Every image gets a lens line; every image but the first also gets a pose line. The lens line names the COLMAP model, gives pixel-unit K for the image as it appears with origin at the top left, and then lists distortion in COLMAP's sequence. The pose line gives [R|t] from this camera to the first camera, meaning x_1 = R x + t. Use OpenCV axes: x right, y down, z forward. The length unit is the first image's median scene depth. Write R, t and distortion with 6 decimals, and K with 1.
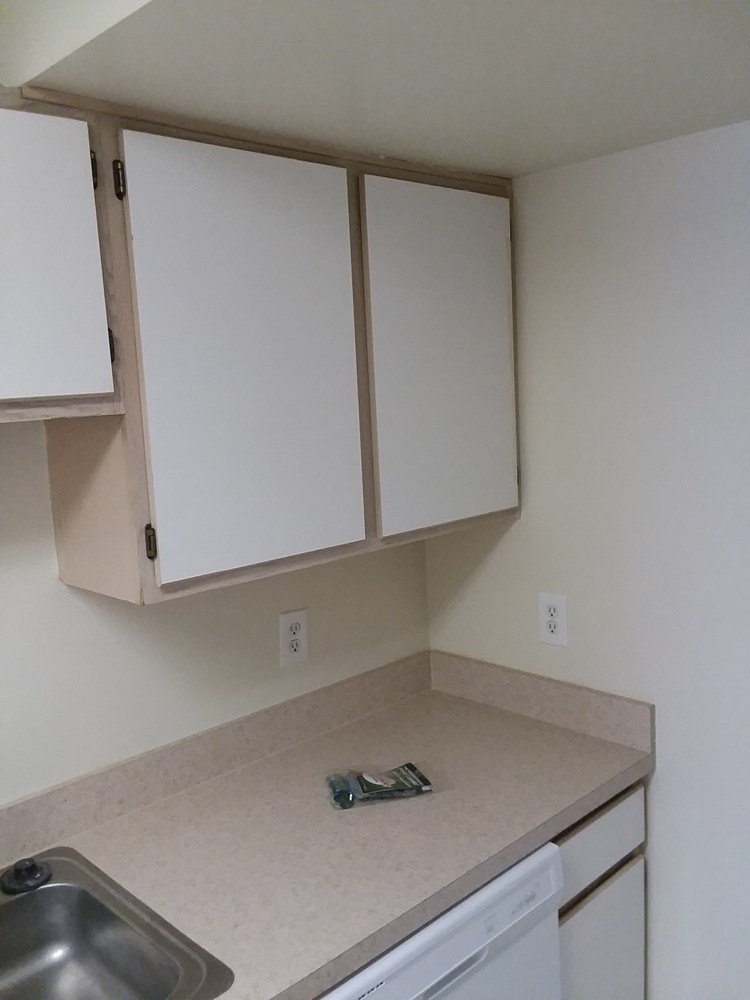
lens RADIAL K [[872.0, 0, 379.4], [0, 872.0, 493.8], [0, 0, 1]] dist [0.080275, -0.146052]
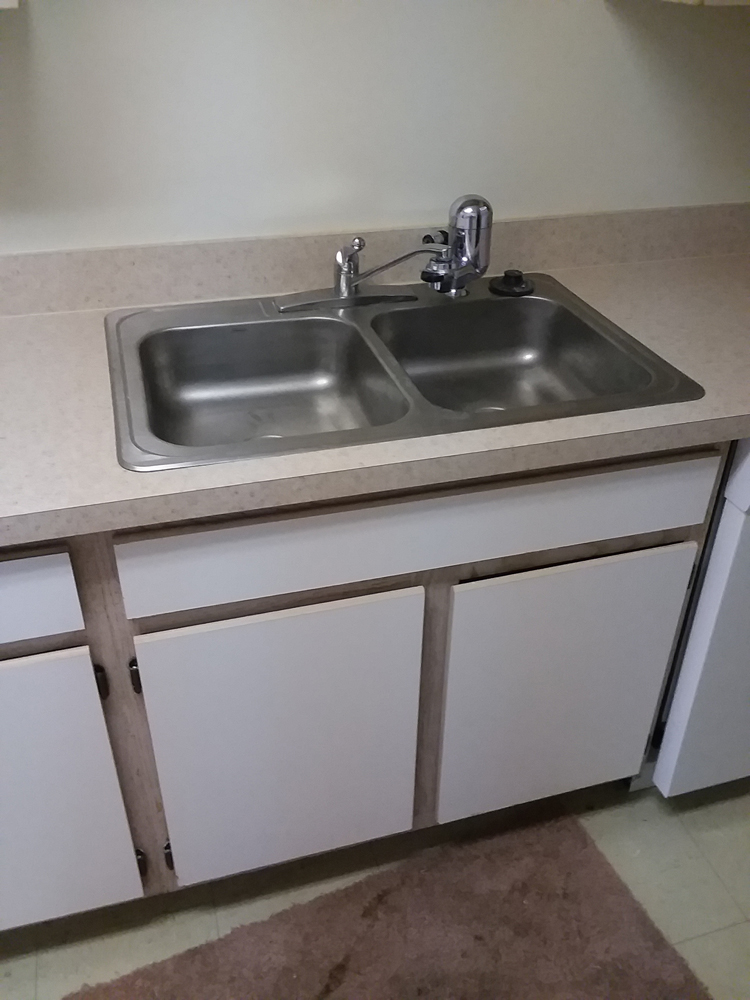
lens RADIAL K [[872.0, 0, 379.4], [0, 872.0, 493.8], [0, 0, 1]] dist [0.080275, -0.146052]
pose [[0.883884, 0.308433, -0.351593, -0.074992], [-0.123852, 0.879256, 0.459966, 0.161558], [0.451010, -0.363012, 0.815361, -0.050899]]
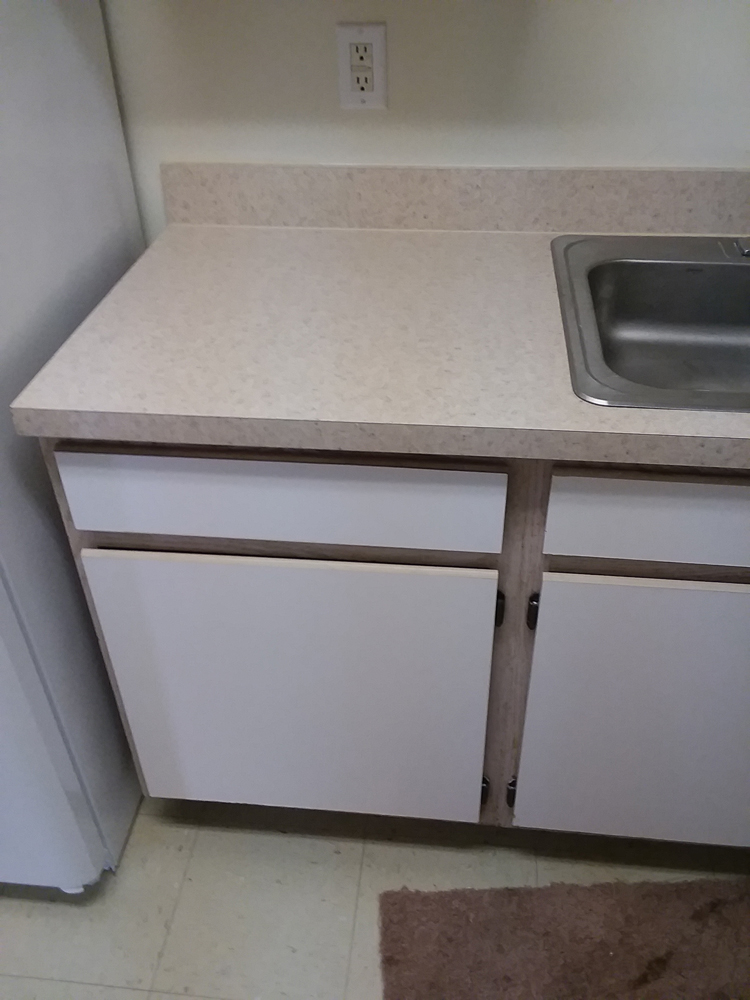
lens RADIAL K [[872.0, 0, 379.4], [0, 872.0, 493.8], [0, 0, 1]] dist [0.080275, -0.146052]
pose [[0.641234, 0.487882, -0.592276, -0.167745], [-0.120830, 0.826419, 0.549937, 0.200577], [0.757772, -0.281074, 0.588879, -0.086871]]
